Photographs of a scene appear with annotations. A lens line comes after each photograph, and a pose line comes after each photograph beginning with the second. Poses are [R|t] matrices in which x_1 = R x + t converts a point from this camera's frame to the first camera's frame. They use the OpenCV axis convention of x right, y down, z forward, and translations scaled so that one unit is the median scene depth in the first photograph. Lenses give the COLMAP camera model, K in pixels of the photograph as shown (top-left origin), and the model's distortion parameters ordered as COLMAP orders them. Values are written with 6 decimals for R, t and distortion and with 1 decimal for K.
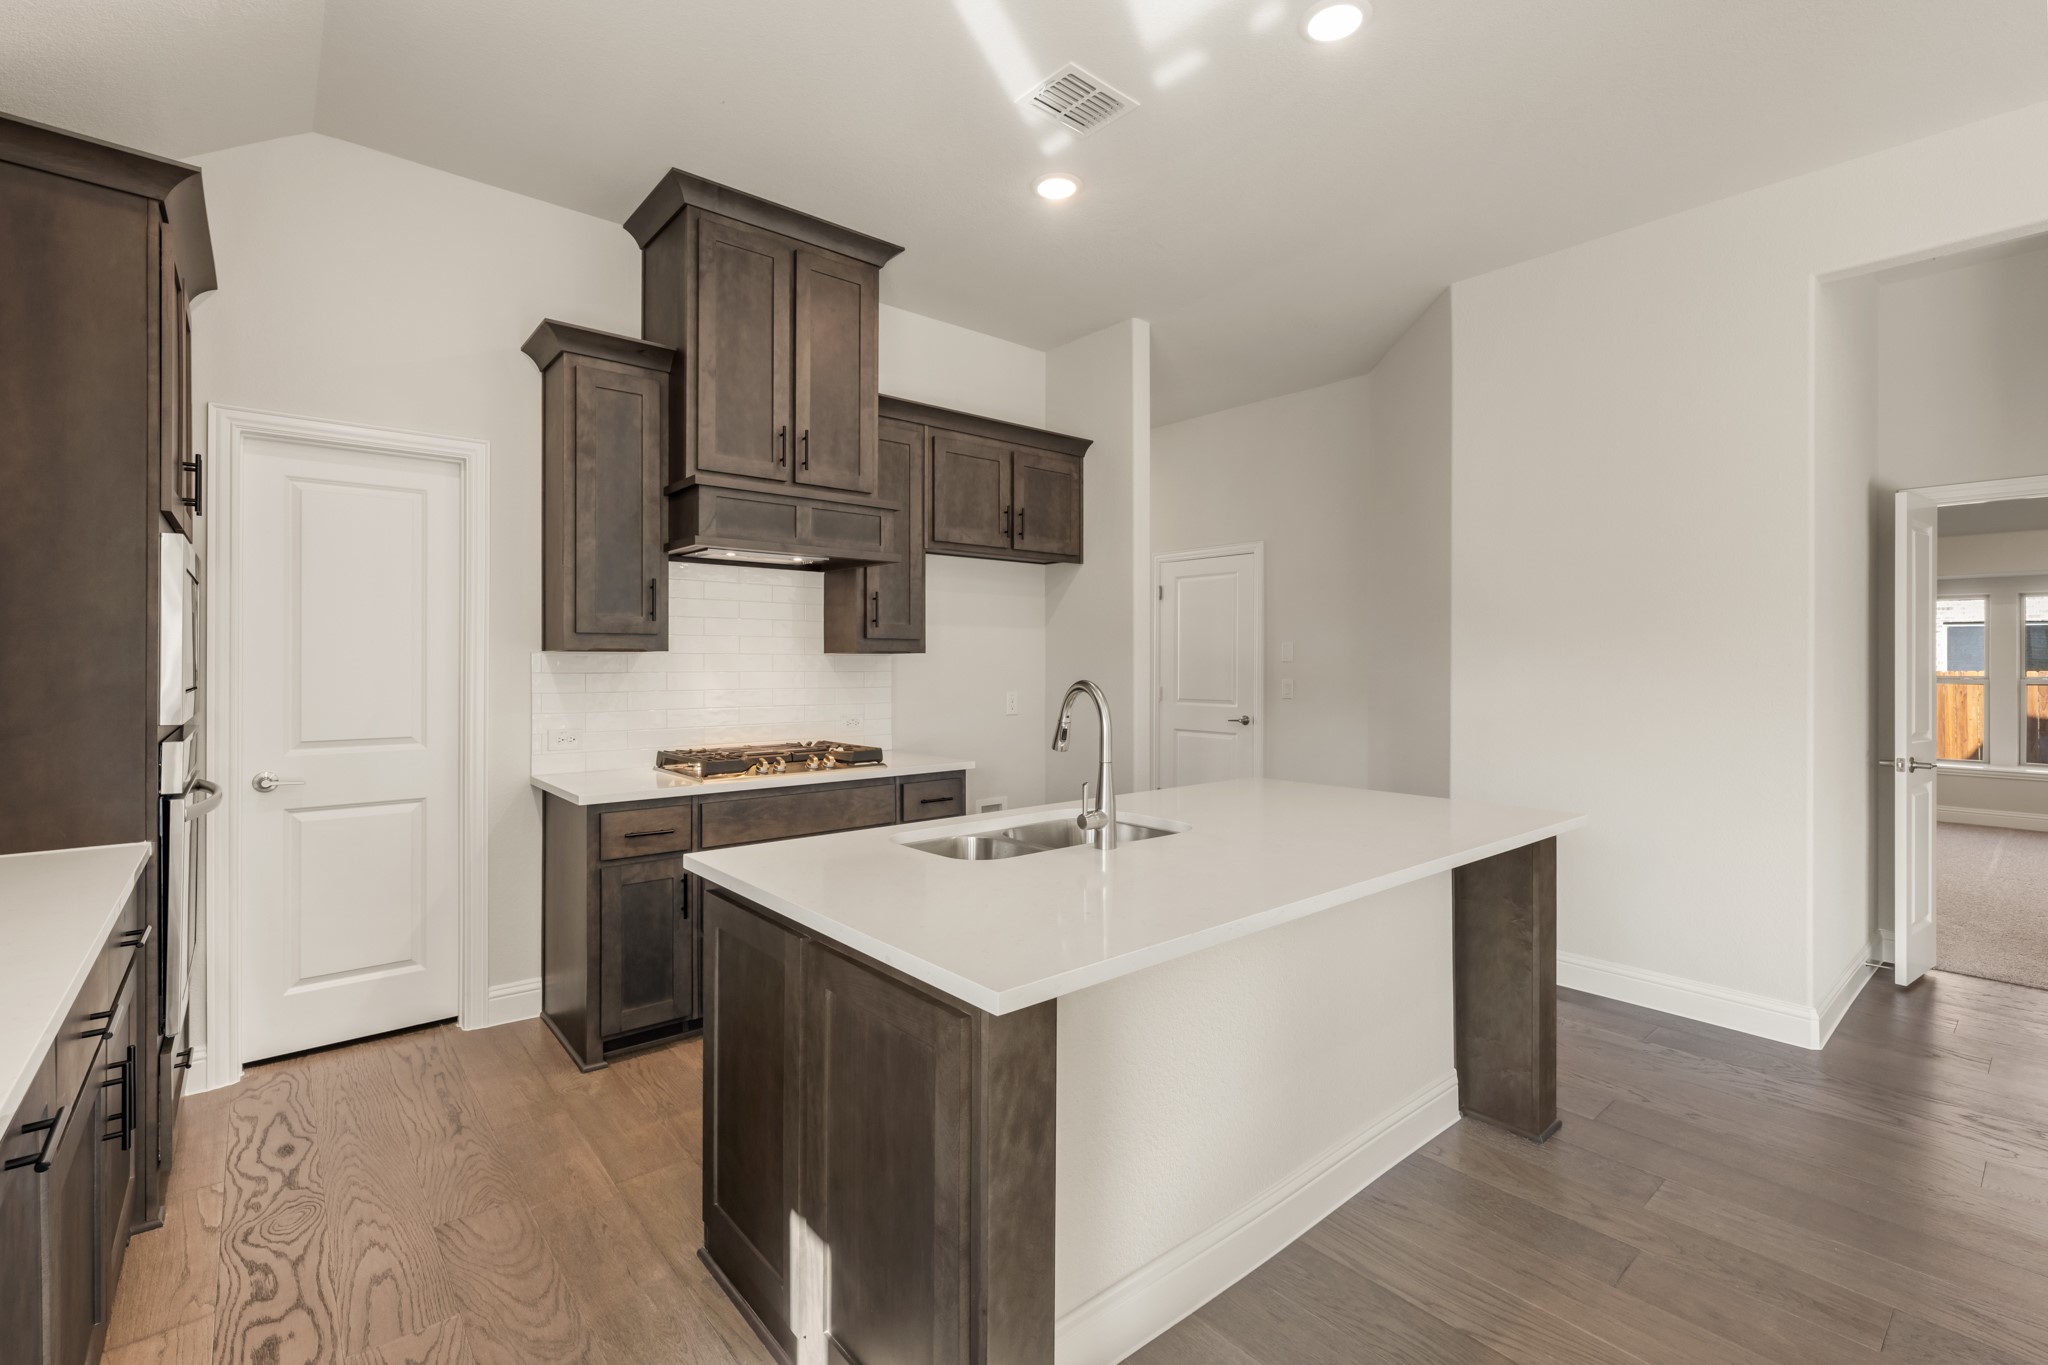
lens RADIAL K [[896.5, 0, 1020.1], [0, 896.5, 662.5], [0, 0, 1]] dist [-0.002668, 0.000248]
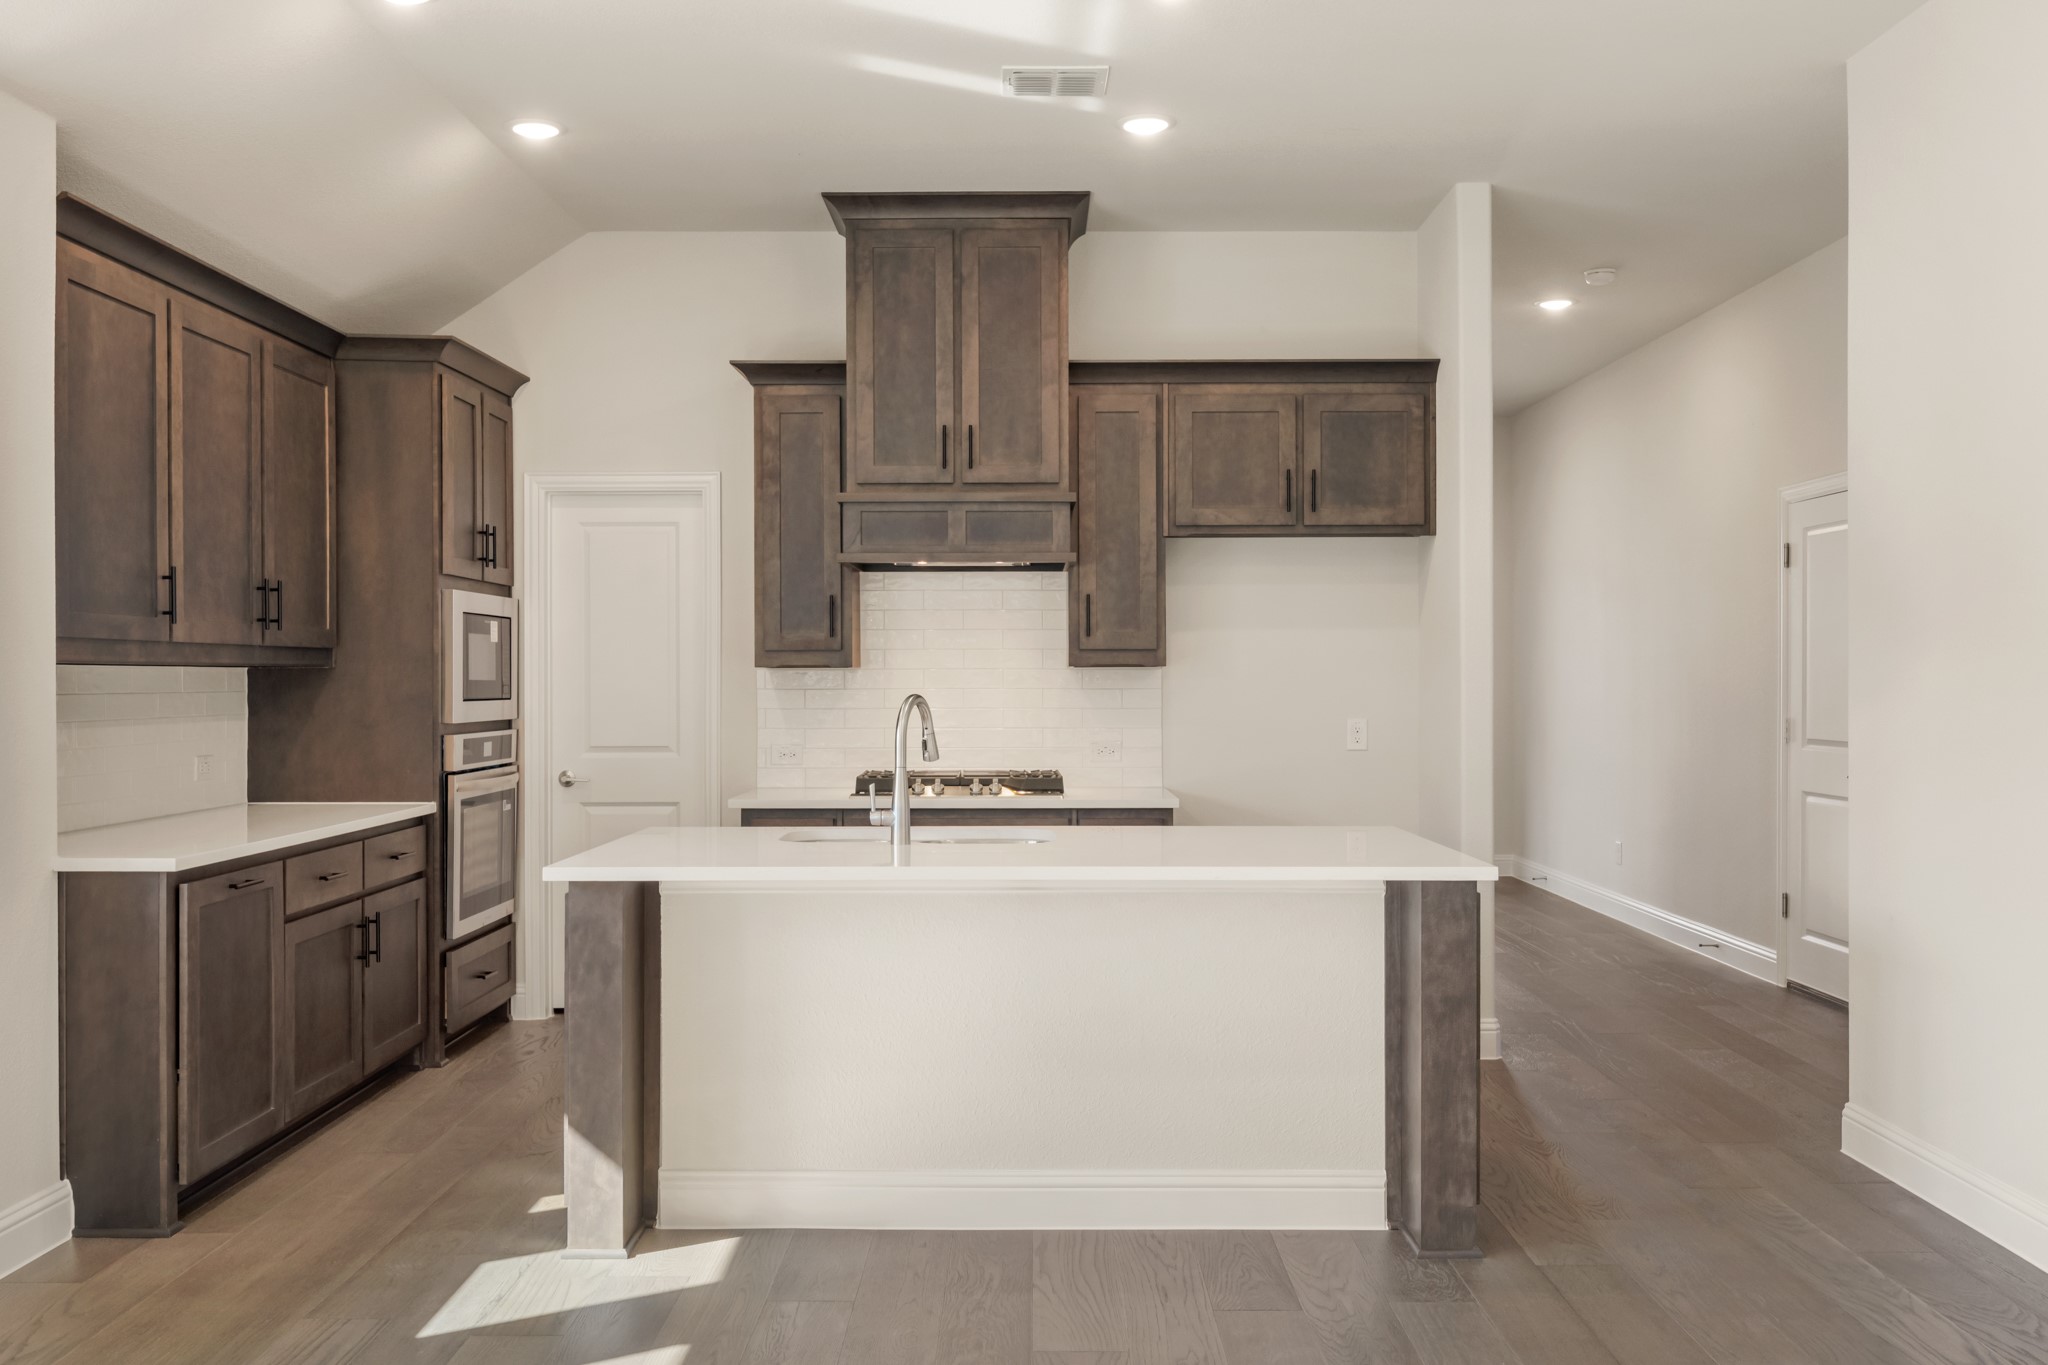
lens RADIAL K [[1737.8, 0, 1024.8], [0, 1737.8, 682.5], [0, 0, 1]] dist [-0.011757, 0.002798]
pose [[0.764158, 0.000428, -0.645029, 0.940348], [0.002304, 0.999992, 0.003393, -0.001572], [0.645025, -0.004079, 0.764150, -0.322013]]
